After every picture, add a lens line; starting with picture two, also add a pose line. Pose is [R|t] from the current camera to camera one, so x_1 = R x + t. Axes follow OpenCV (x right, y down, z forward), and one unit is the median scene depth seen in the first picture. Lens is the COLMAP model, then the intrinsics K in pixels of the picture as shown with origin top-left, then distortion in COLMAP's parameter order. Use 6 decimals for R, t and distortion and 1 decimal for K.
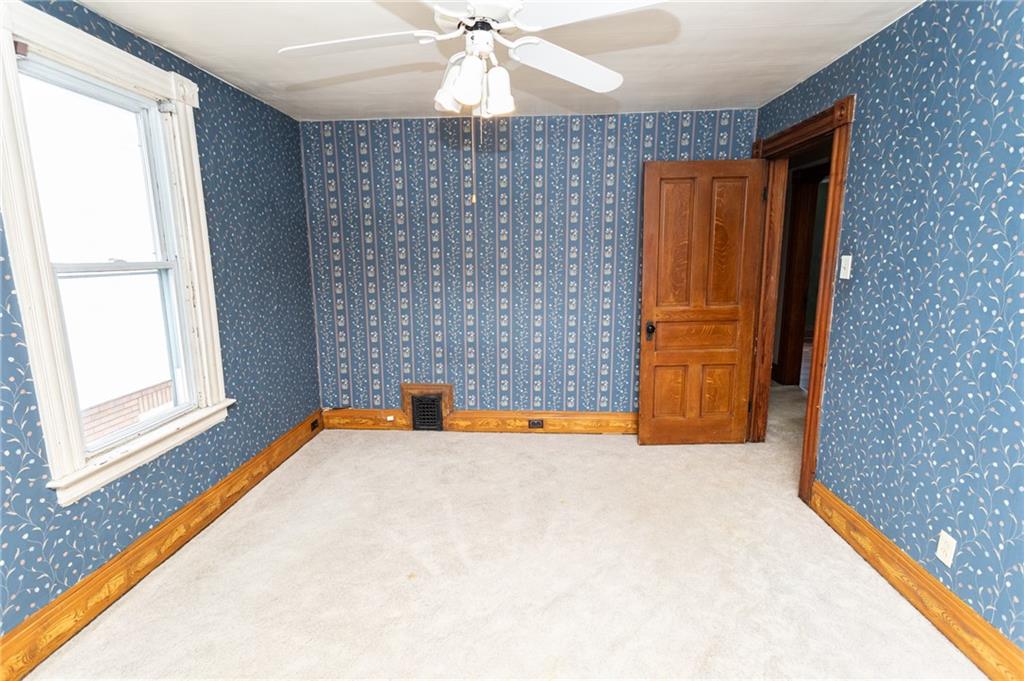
lens RADIAL K [[483.5, 0, 508.6], [0, 483.5, 338.4], [0, 0, 1]] dist [0.006732, 0.001040]
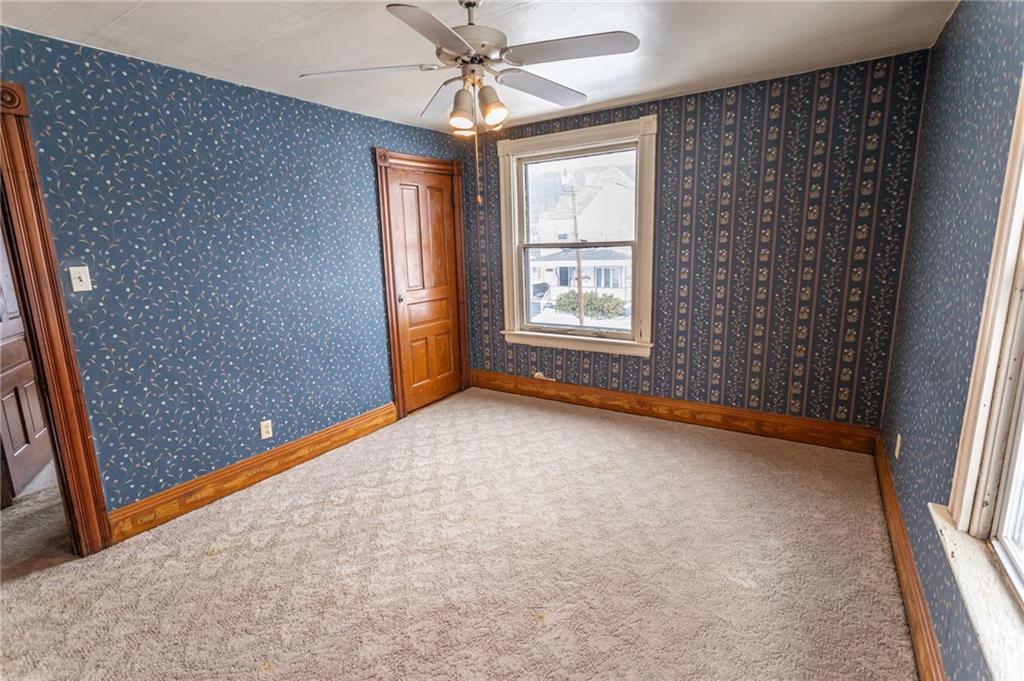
lens RADIAL K [[483.5, 0, 508.6], [0, 483.5, 338.4], [0, 0, 1]] dist [0.006732, 0.001040]
pose [[-0.873486, -0.058362, 0.483339, -0.487042], [0.124771, 0.932796, 0.338118, -0.254259], [-0.470590, 0.355648, -0.807502, 1.415323]]
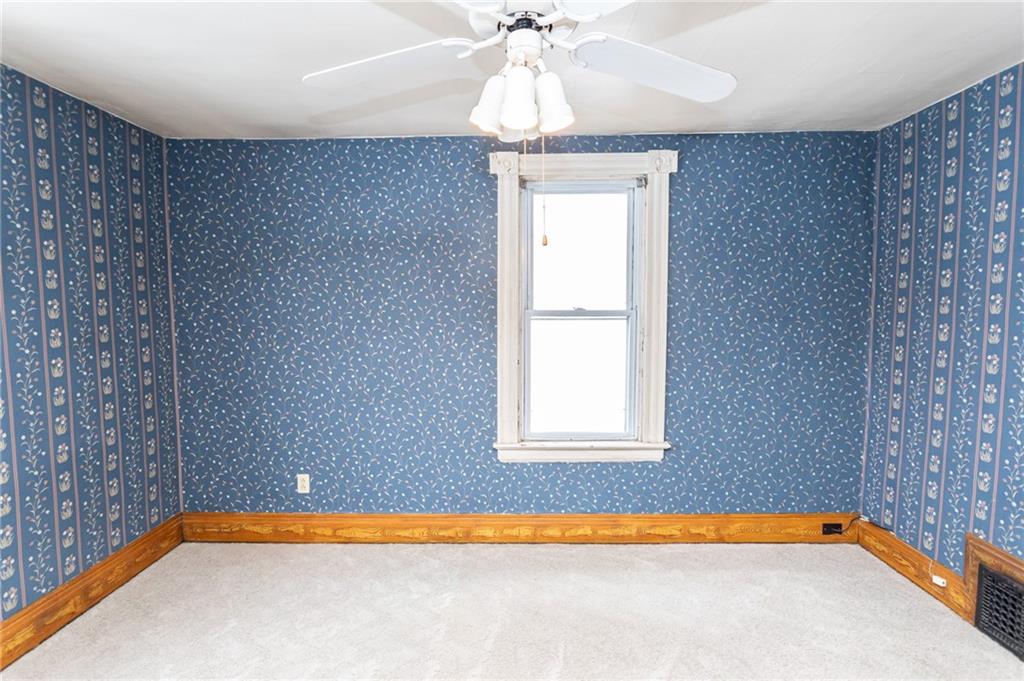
lens RADIAL K [[493.9, 0, 506.9], [0, 493.9, 338.9], [0, 0, 1]] dist [0.002519, 0.000203]
pose [[0.044731, 0.081976, -0.995630, 0.503174], [-0.169878, 0.982737, 0.073282, -0.129126], [0.984449, 0.165858, 0.057885, 0.654626]]
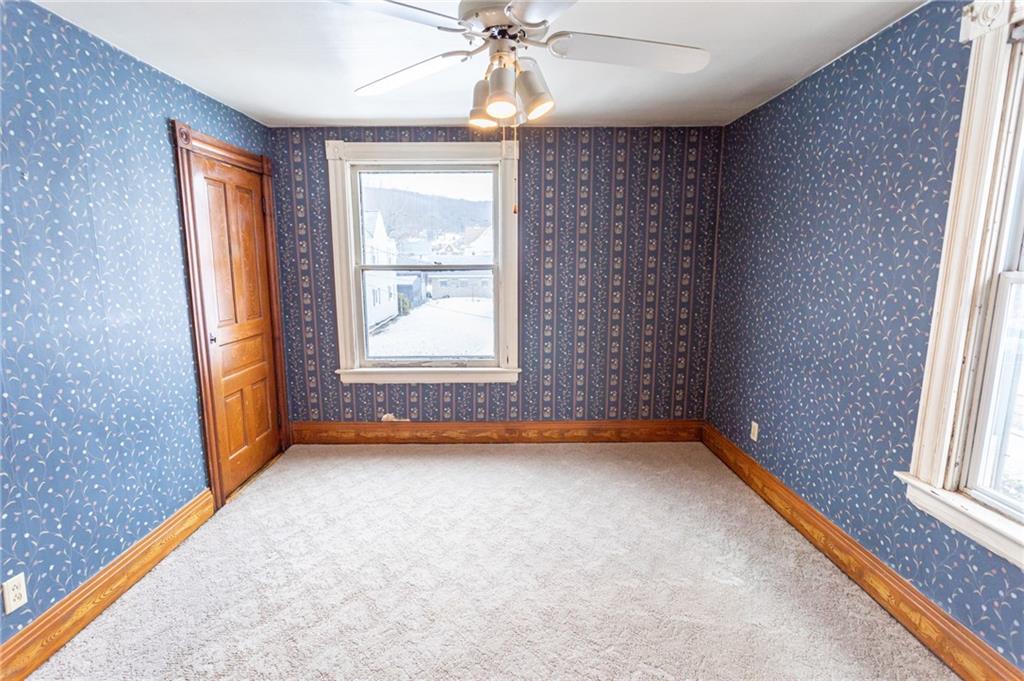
lens RADIAL K [[486.2, 0, 512.8], [0, 486.2, 338.8], [0, 0, 1]] dist [0.004189, 0.001176]
pose [[-0.996646, 0.026744, -0.077339, 0.009792], [-0.000231, 0.944168, 0.329465, -0.253389], [0.081832, 0.328377, -0.940995, 1.369163]]
